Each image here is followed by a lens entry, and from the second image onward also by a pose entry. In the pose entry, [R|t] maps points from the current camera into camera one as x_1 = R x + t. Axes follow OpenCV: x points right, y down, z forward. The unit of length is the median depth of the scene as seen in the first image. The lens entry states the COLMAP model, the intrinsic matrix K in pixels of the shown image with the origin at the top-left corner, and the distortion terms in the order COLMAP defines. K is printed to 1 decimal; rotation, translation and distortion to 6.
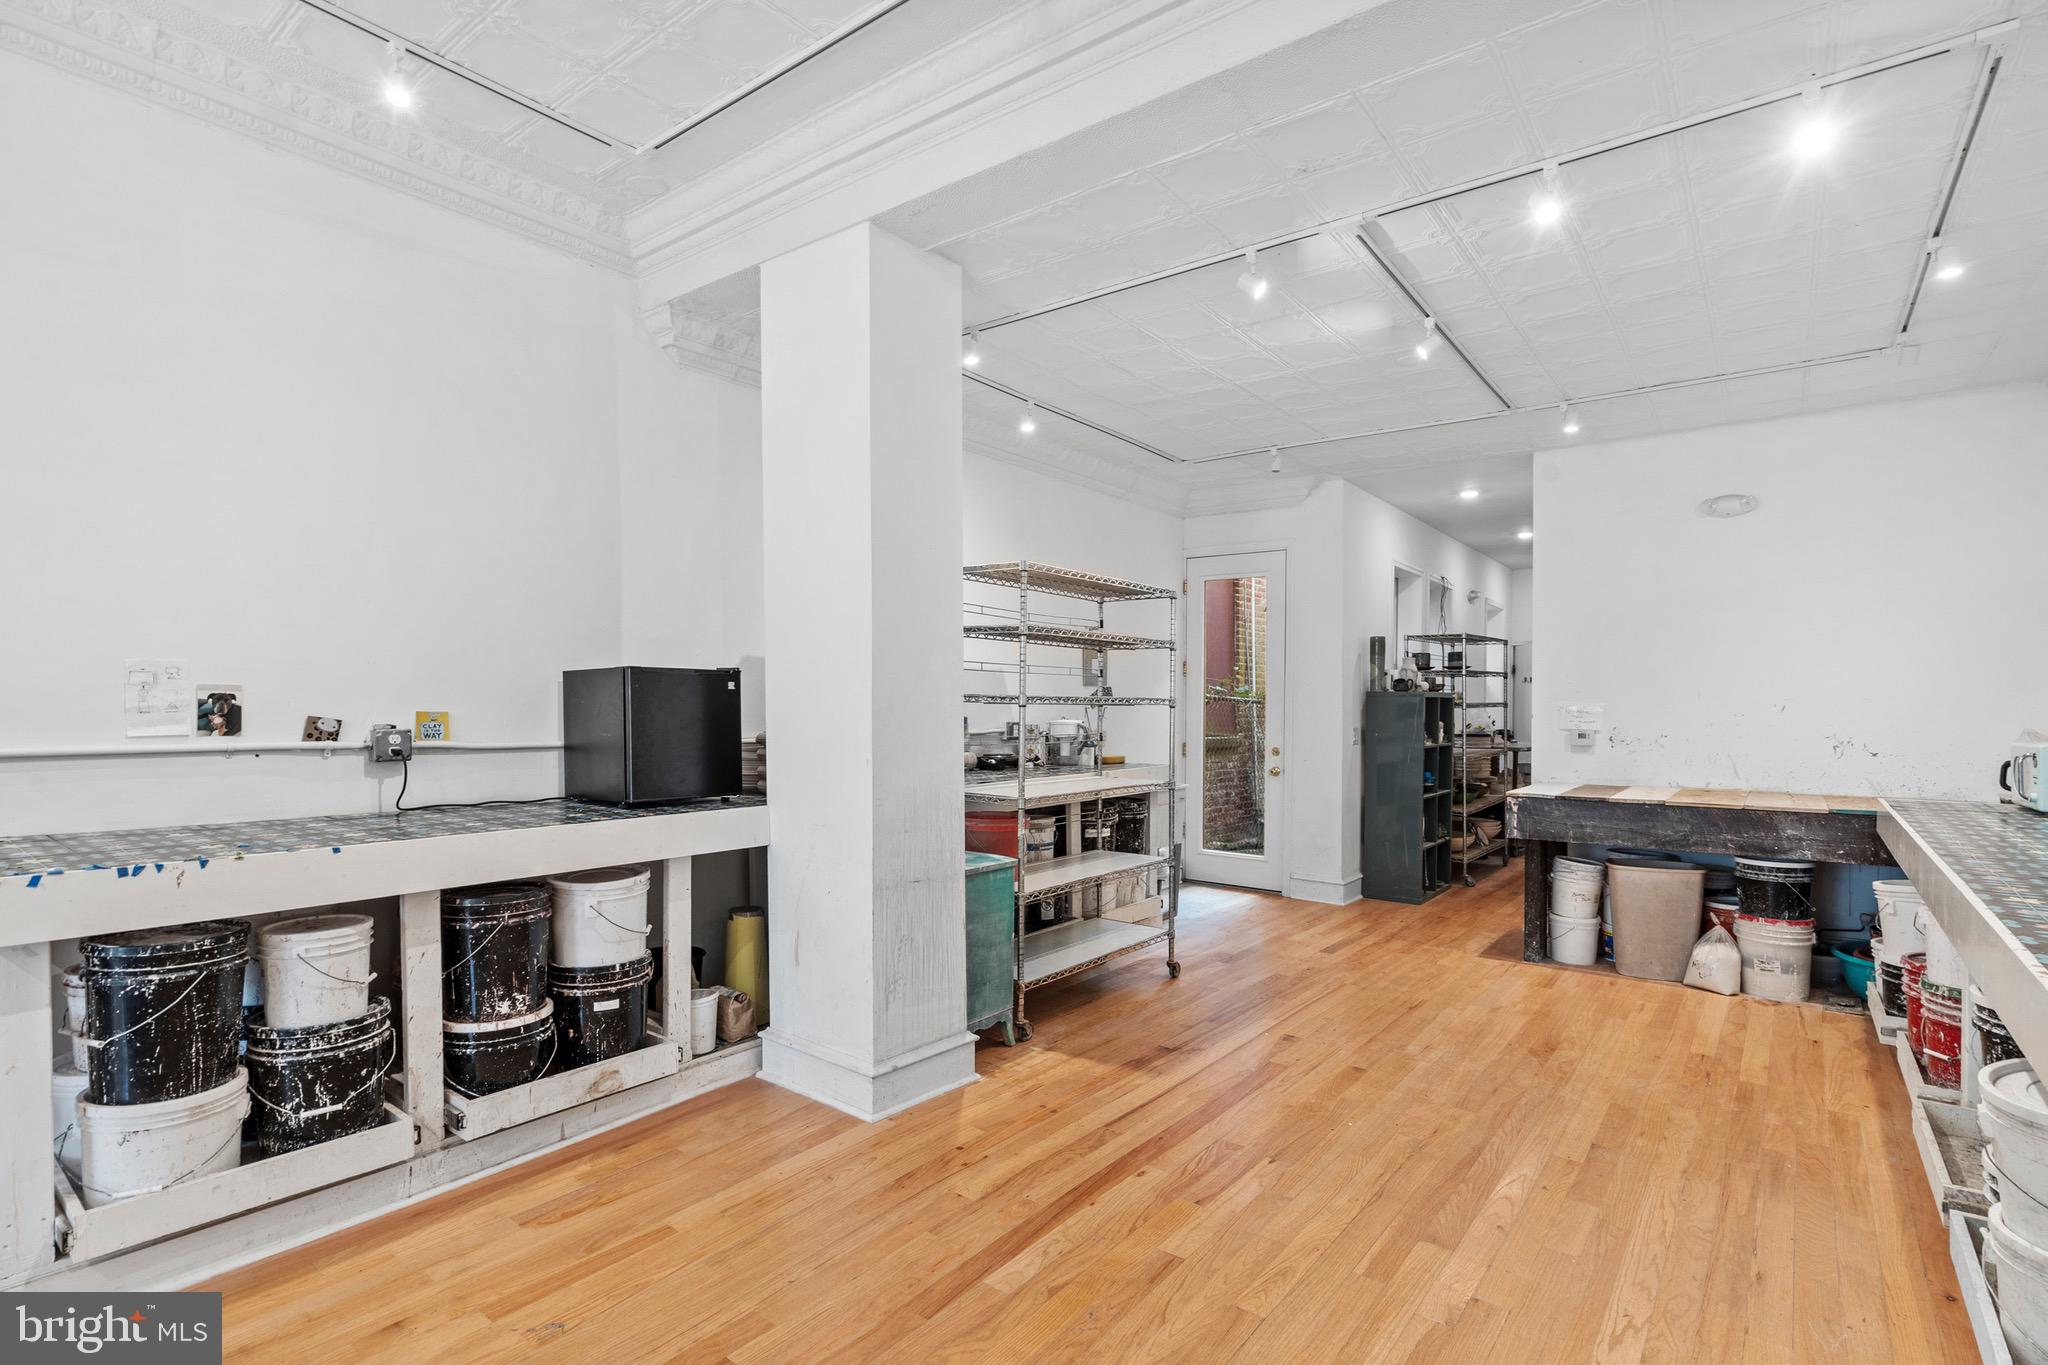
lens RADIAL K [[971.7, 0, 1071.7], [0, 971.7, 736.1], [0, 0, 1]] dist [-0.003836, -0.000521]
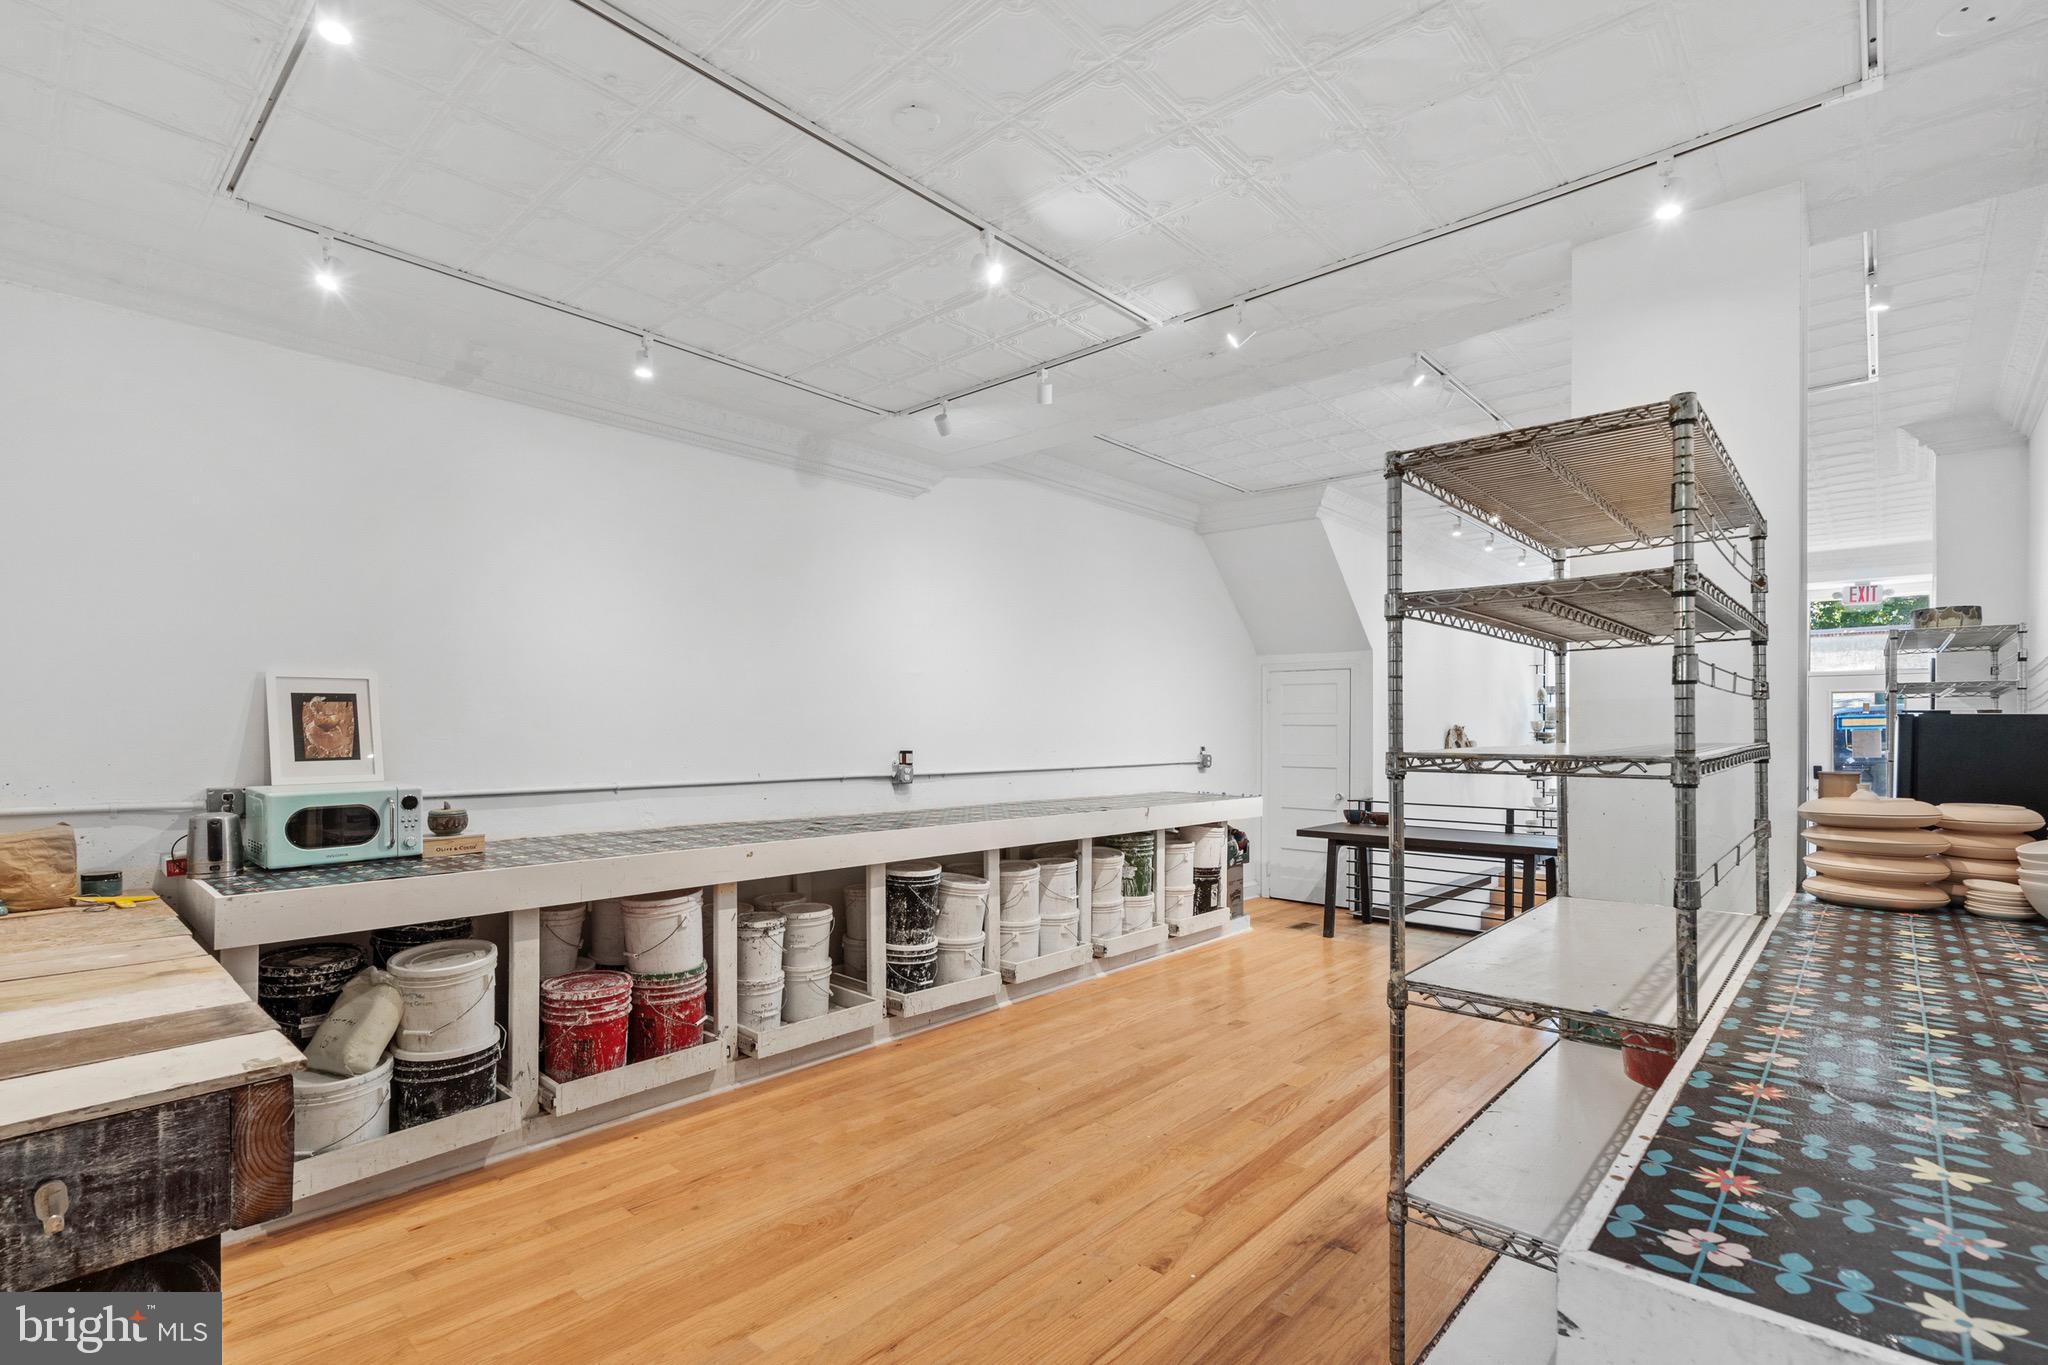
lens RADIAL K [[929.1, 0, 1019.1], [0, 929.1, 740.4], [0, 0, 1]] dist [-0.000739, -0.000052]
pose [[-0.993905, -0.010492, 0.109737, 0.234188], [-0.005209, 0.998818, 0.048321, -0.067884], [-0.110114, 0.047455, -0.992785, 1.493892]]
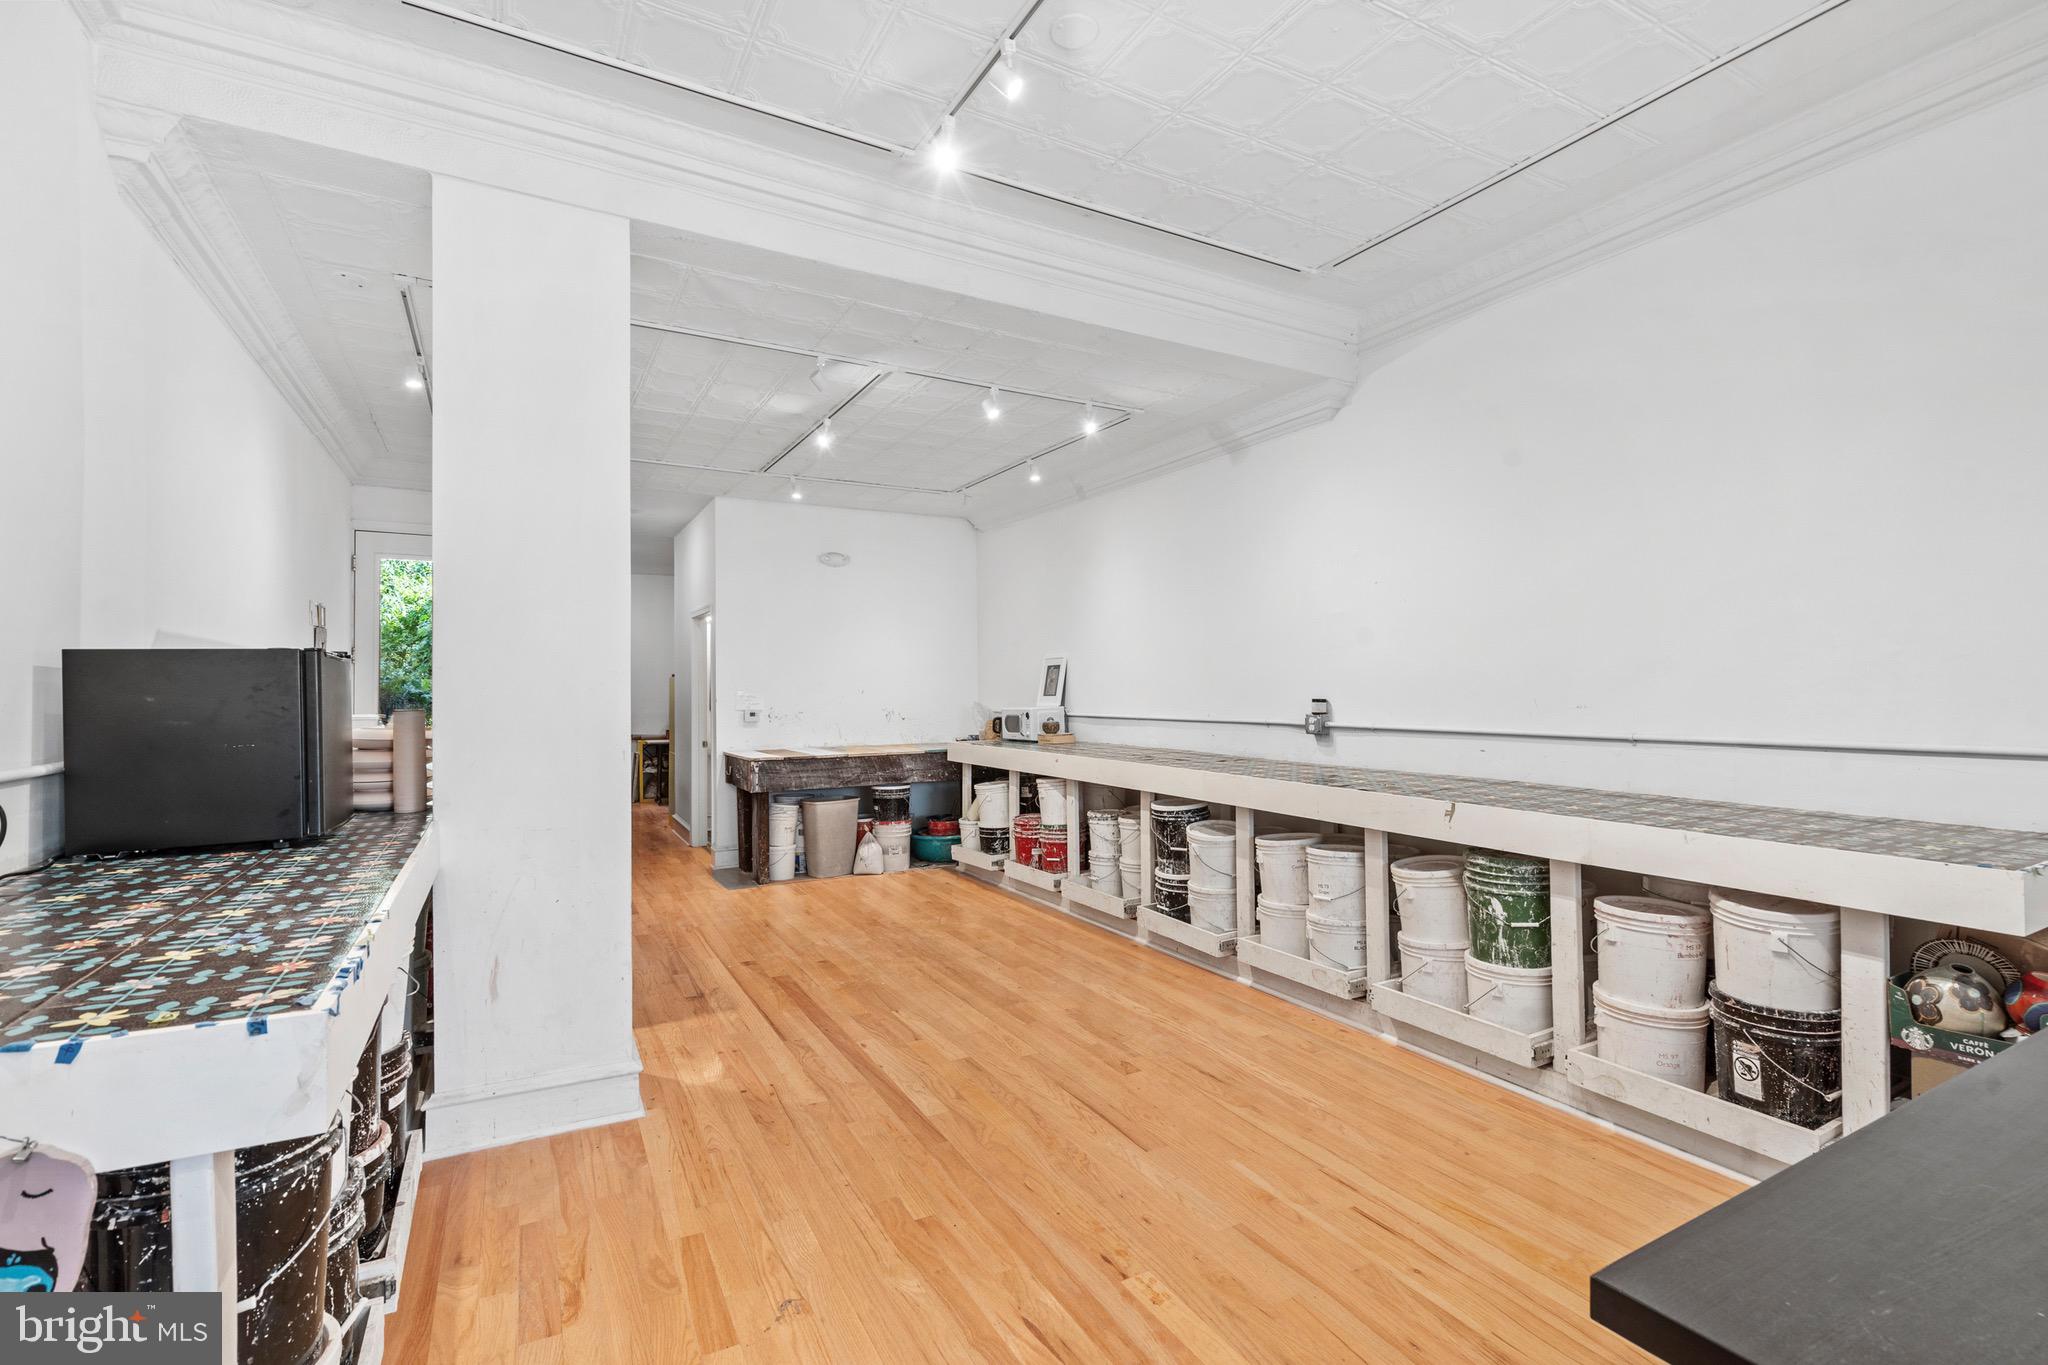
lens RADIAL K [[926.3, 0, 1031.1], [0, 926.3, 692.9], [0, 0, 1]] dist [-0.001379, -0.000162]
pose [[0.404584, -0.011825, 0.914424, -0.647758], [0.039933, 0.999191, -0.004747, -0.011024], [-0.913628, 0.038436, 0.404729, 0.168859]]
